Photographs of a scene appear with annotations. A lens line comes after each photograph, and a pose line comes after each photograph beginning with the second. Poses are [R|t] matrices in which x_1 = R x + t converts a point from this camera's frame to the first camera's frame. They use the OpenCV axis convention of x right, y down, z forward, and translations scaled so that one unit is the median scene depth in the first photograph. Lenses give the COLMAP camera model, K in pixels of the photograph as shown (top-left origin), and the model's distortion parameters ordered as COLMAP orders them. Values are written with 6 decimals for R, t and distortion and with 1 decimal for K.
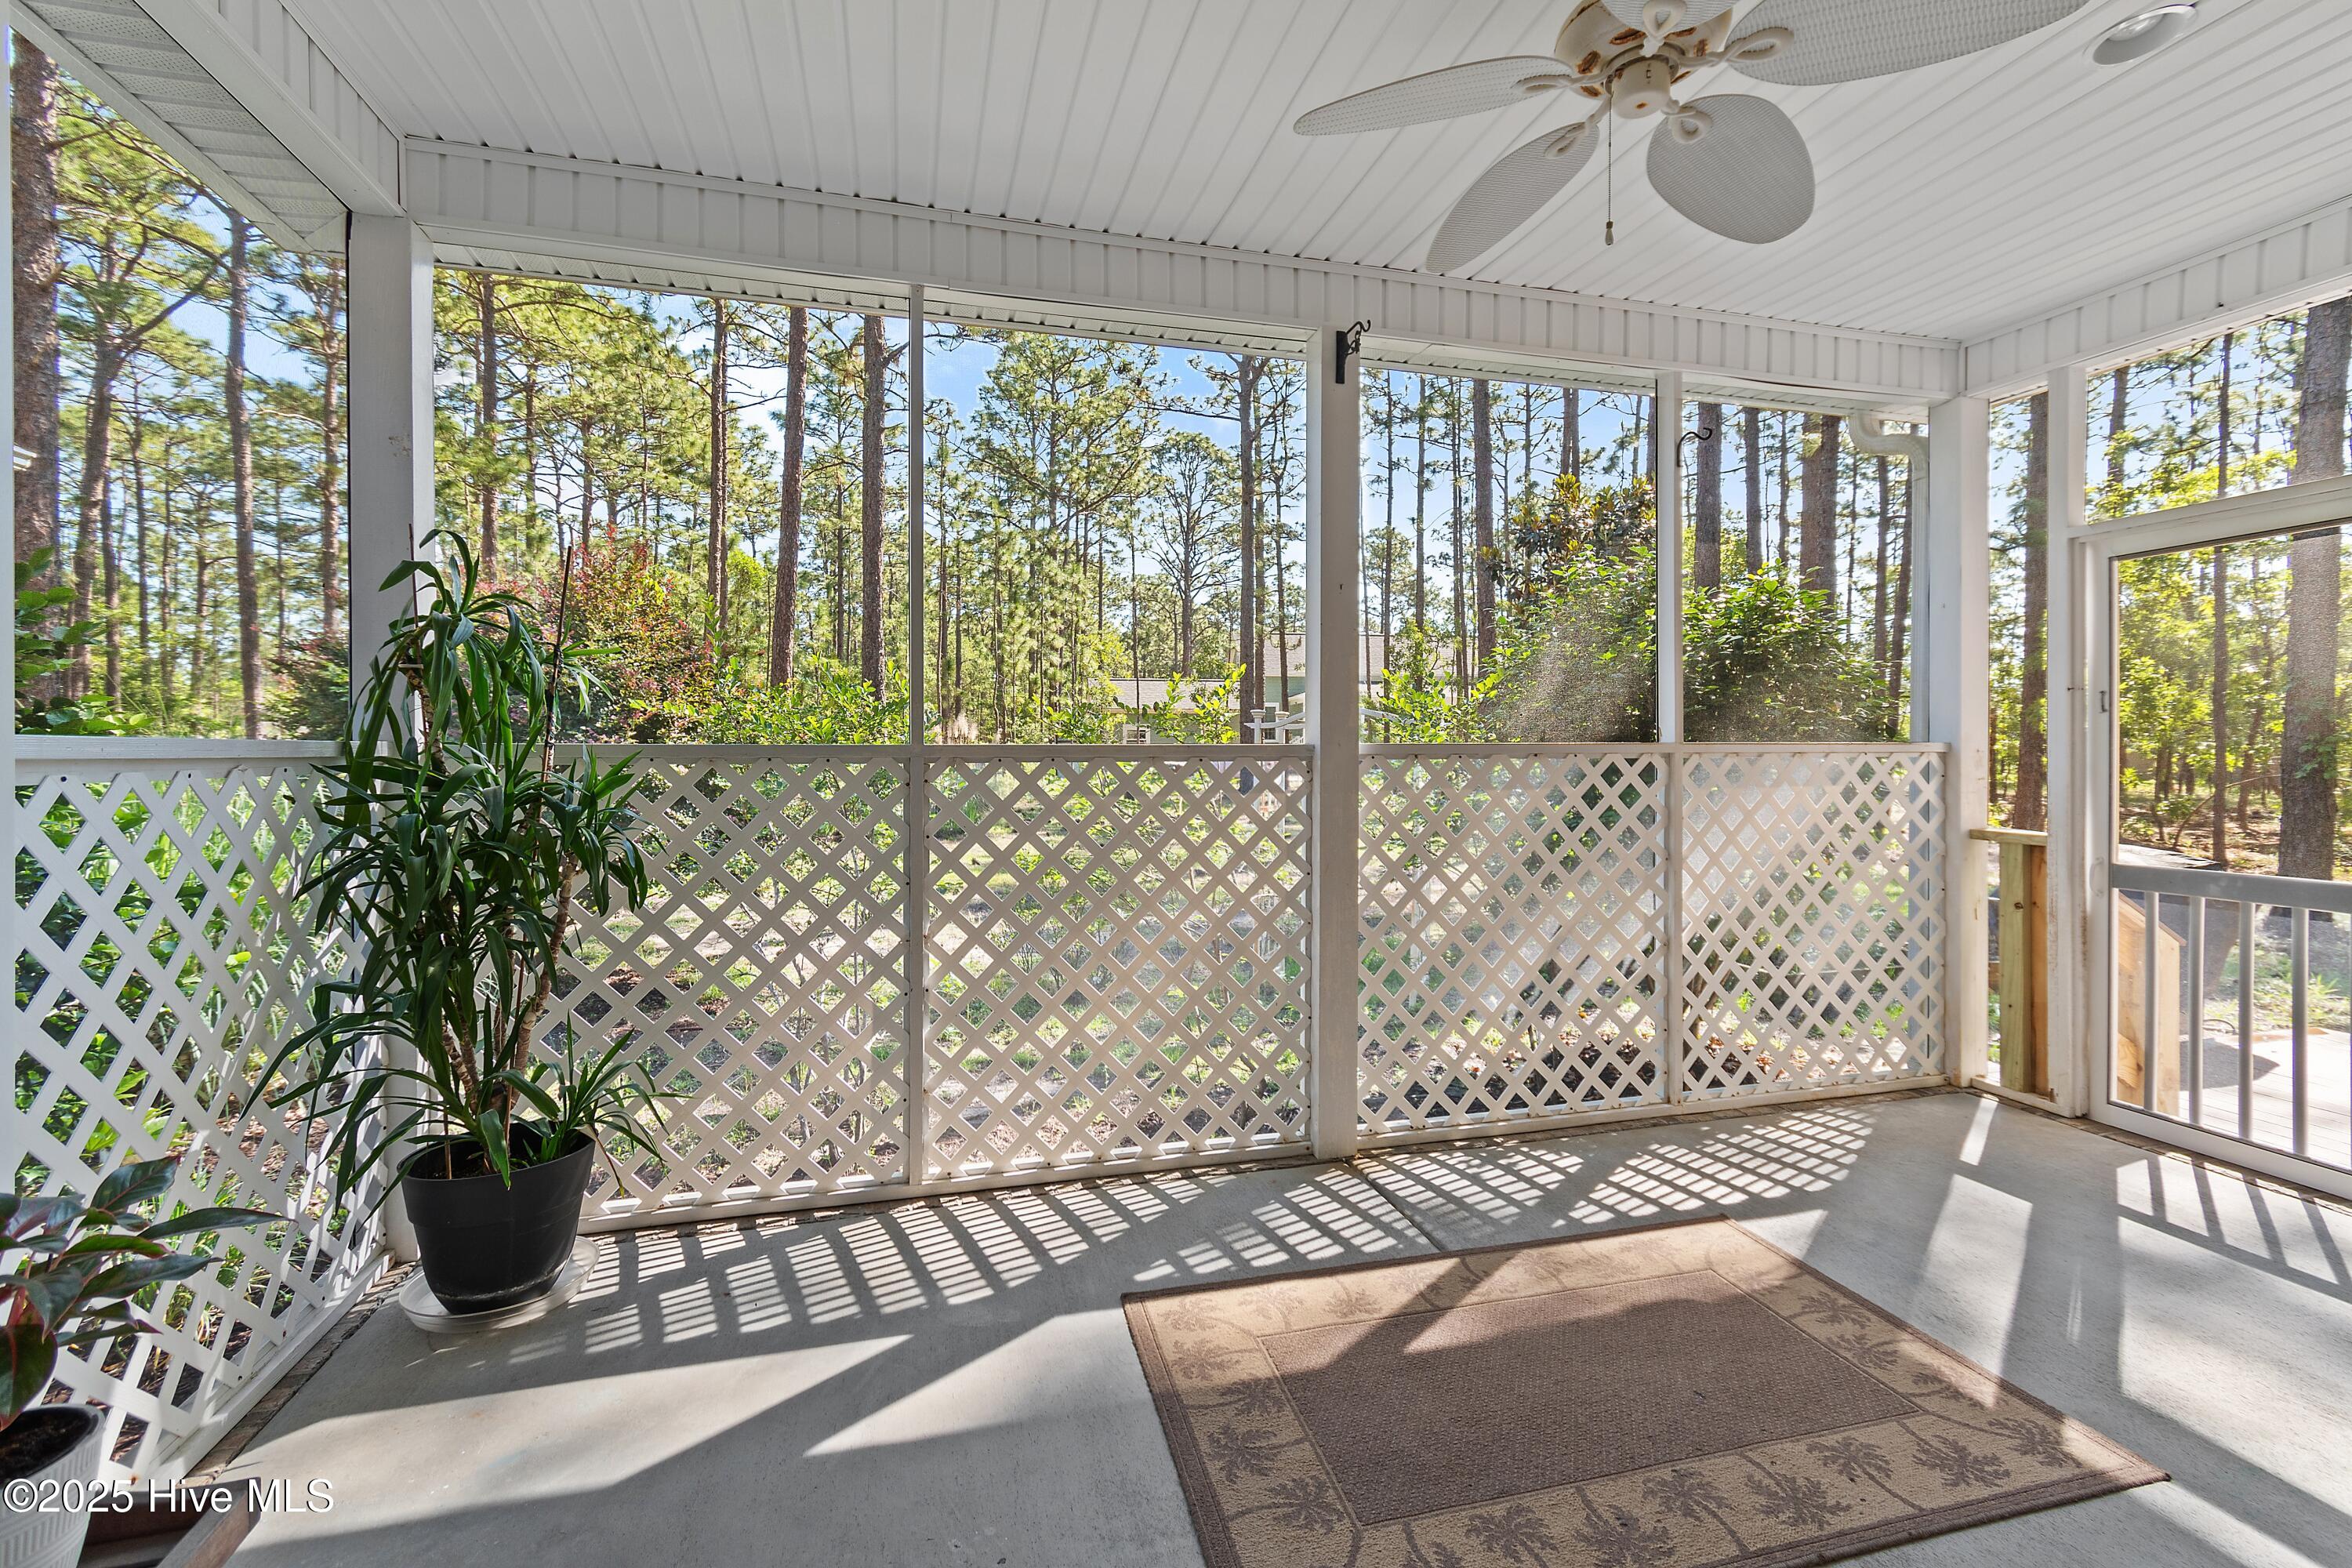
lens RADIAL K [[1026.9, 0, 1183.5], [0, 1026.9, 766.2], [0, 0, 1]] dist [-0.002274, -0.000508]
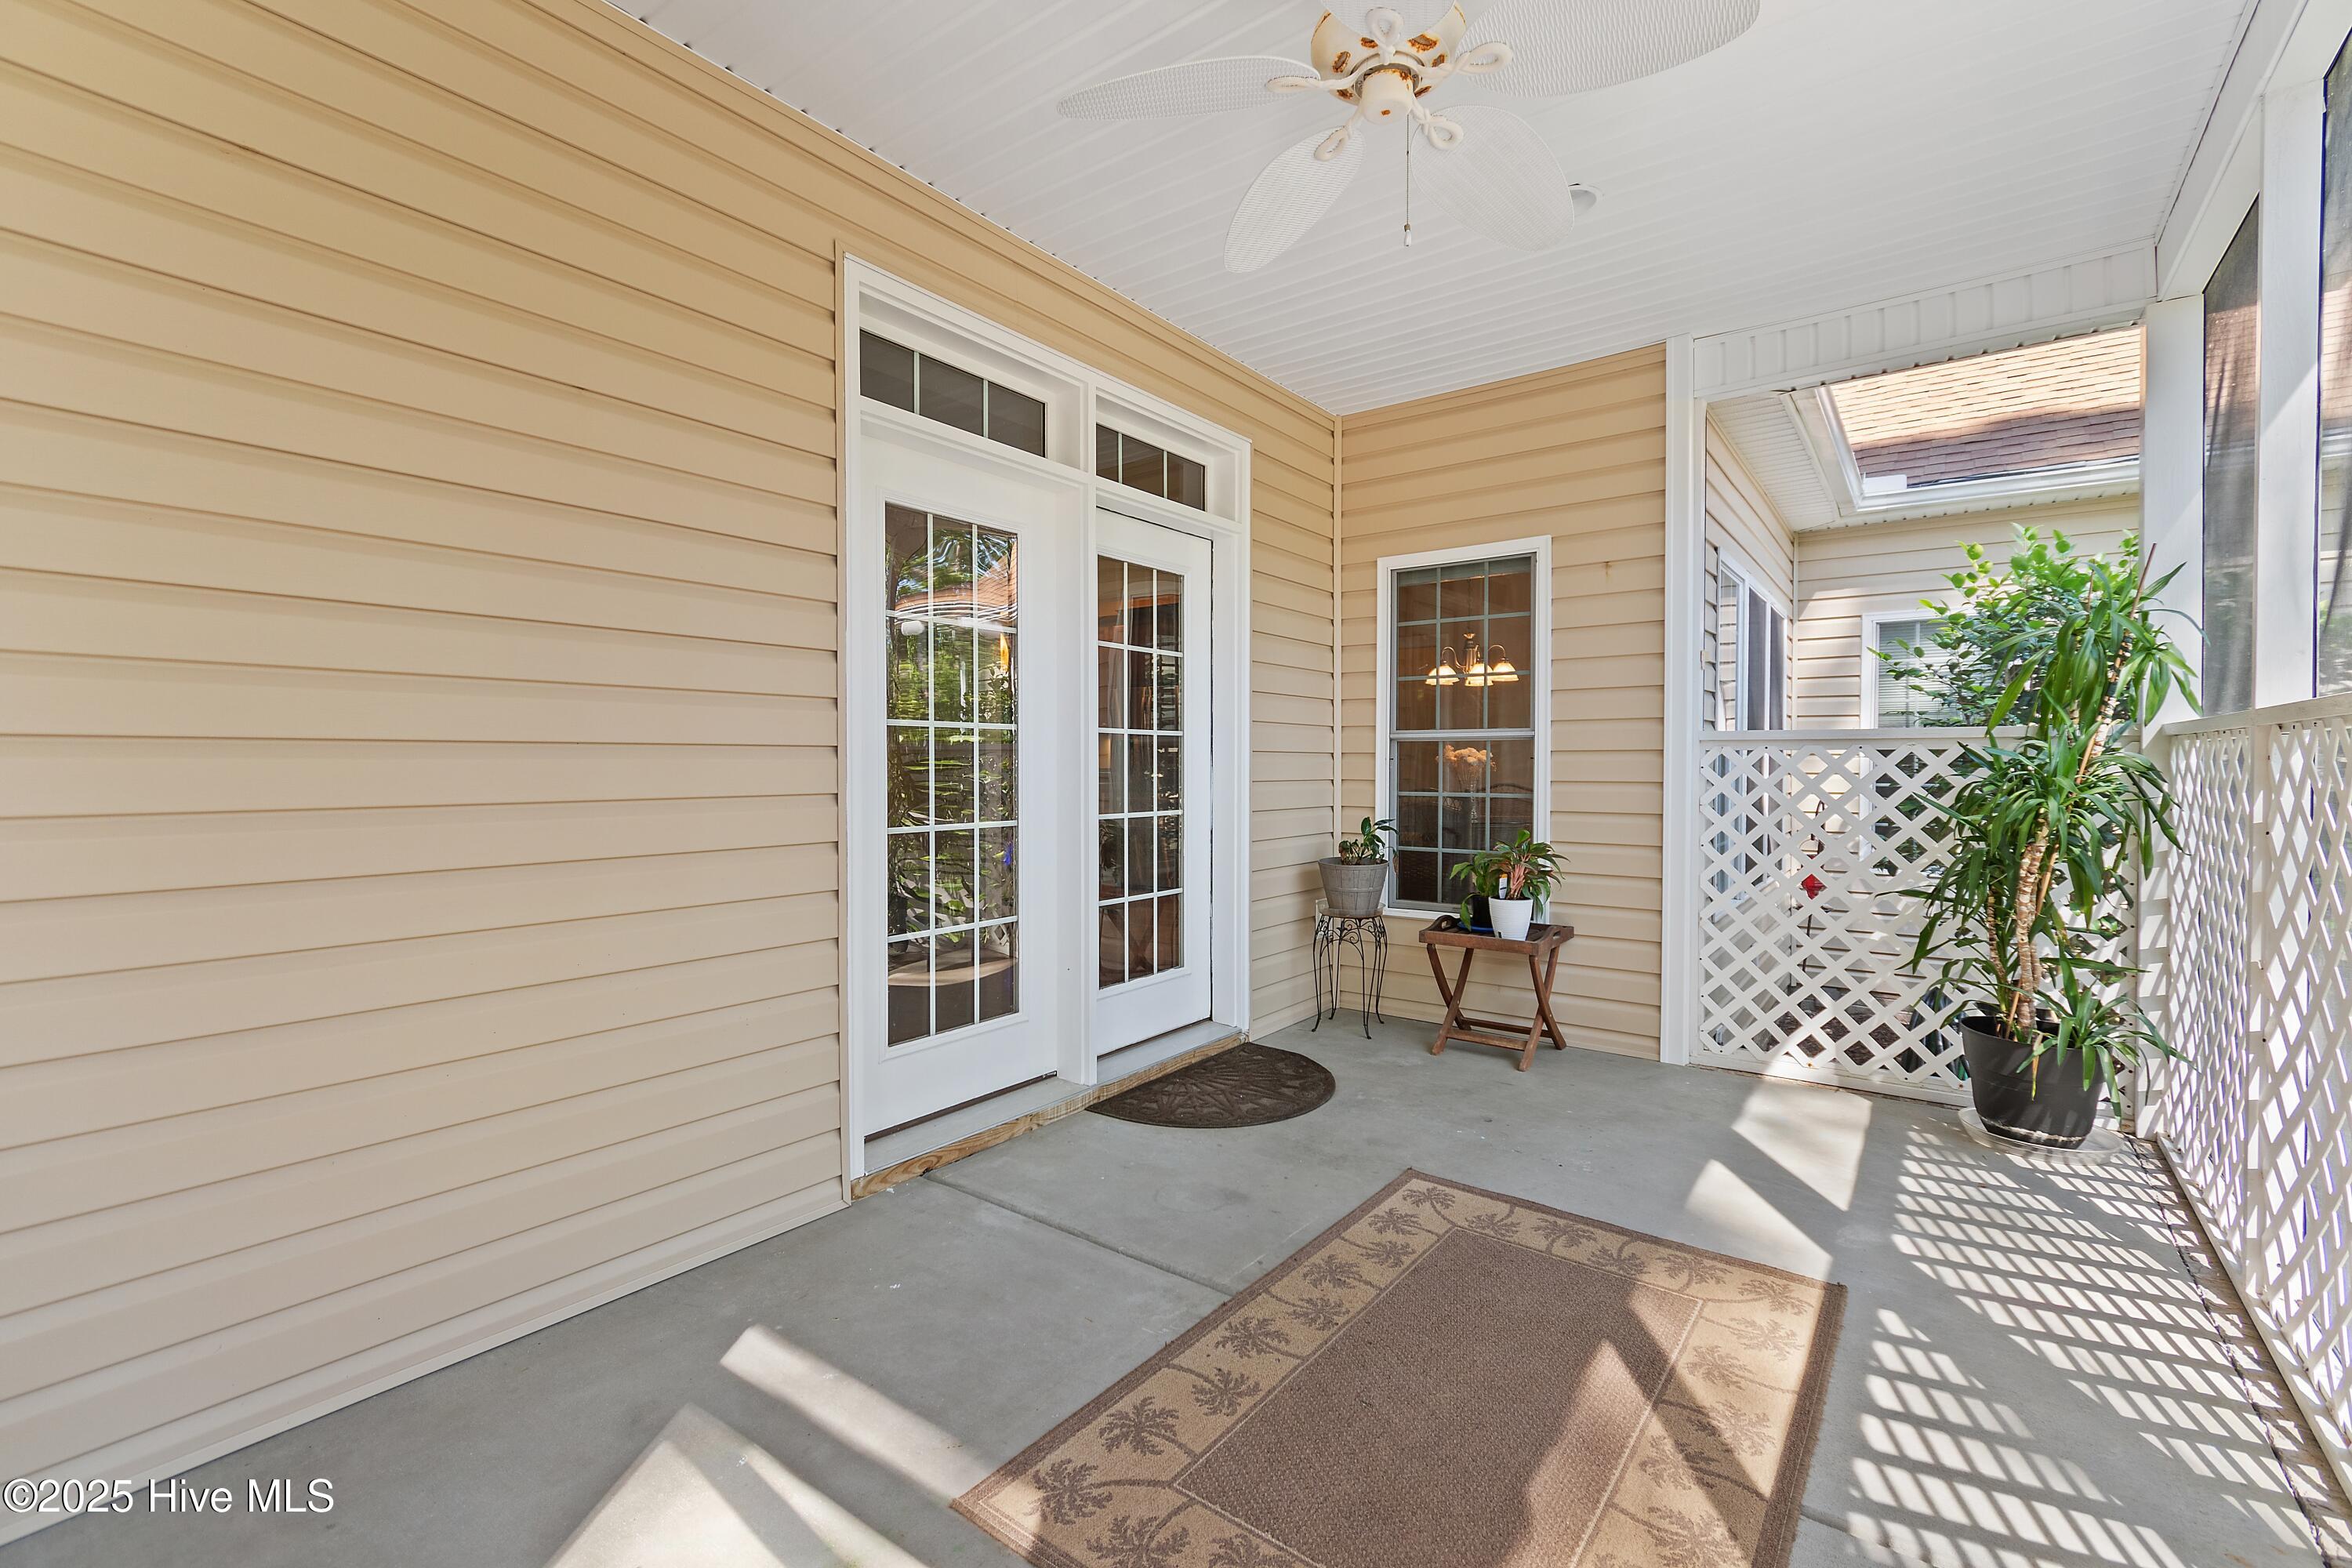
lens RADIAL K [[1026.9, 0, 1180.3], [0, 1026.9, 776.5], [0, 0, 1]] dist [-0.002274, -0.000508]
pose [[-0.786682, 0.009883, -0.617279, 0.936550], [-0.004866, 0.999742, 0.022208, 0.020401], [0.617339, 0.020474, -0.786430, 1.258640]]
